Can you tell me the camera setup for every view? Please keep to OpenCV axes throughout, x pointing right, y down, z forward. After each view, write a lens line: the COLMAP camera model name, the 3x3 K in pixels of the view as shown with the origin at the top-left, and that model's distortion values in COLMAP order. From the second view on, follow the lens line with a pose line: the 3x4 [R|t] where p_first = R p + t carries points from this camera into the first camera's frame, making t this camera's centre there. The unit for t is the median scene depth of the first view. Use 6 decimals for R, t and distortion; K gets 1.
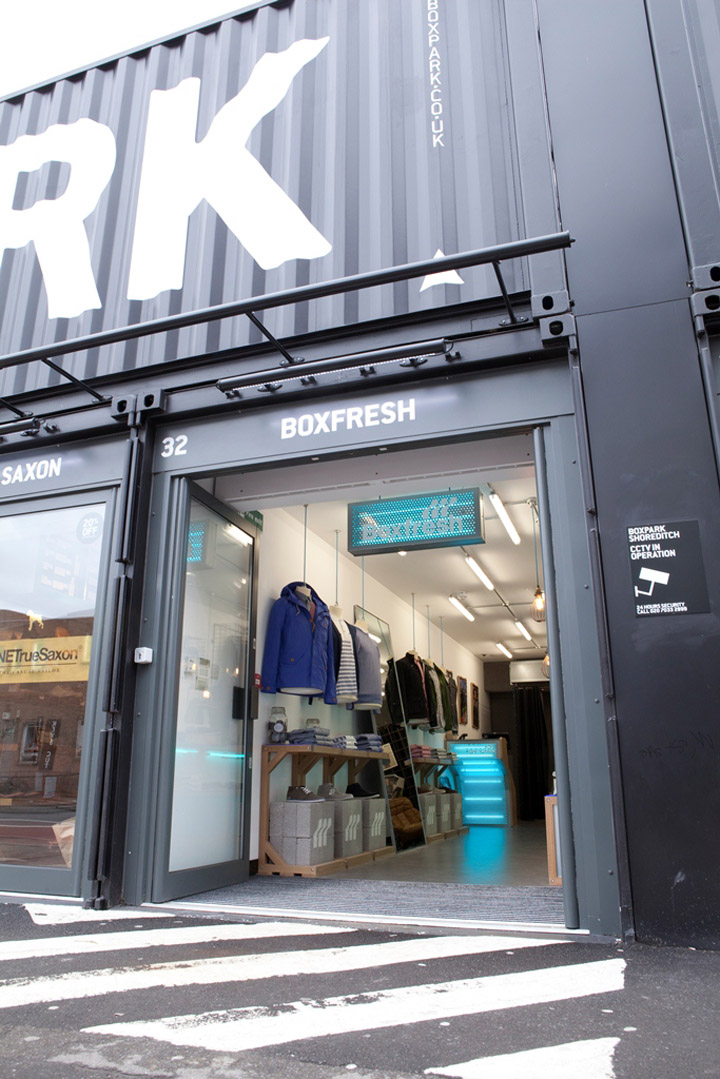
lens RADIAL K [[771.3, 0, 360.0], [0, 771.3, 539.5], [0, 0, 1]] dist [-0.103889, 0.074150]
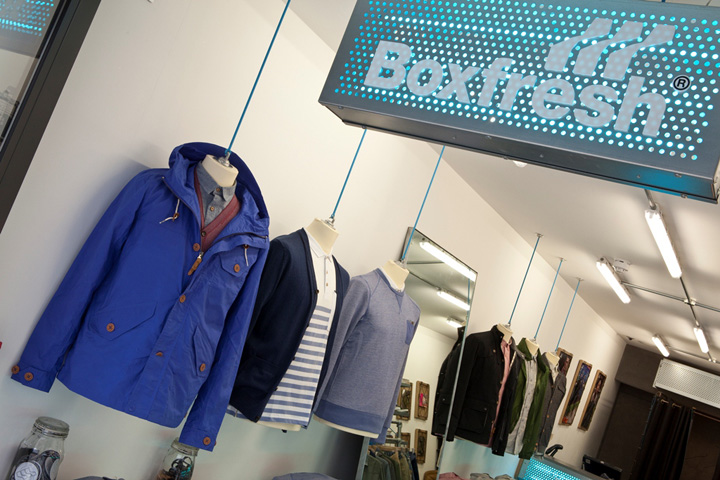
lens RADIAL K [[778.1, 0, 360.6], [0, 778.1, 220.7], [0, 0, 1]] dist [-0.008816, -0.008864]
pose [[0.925723, 0.323590, -0.195772, 0.057421], [-0.293646, 0.941187, 0.167152, 0.000330], [0.238346, -0.097249, 0.966299, 0.406464]]
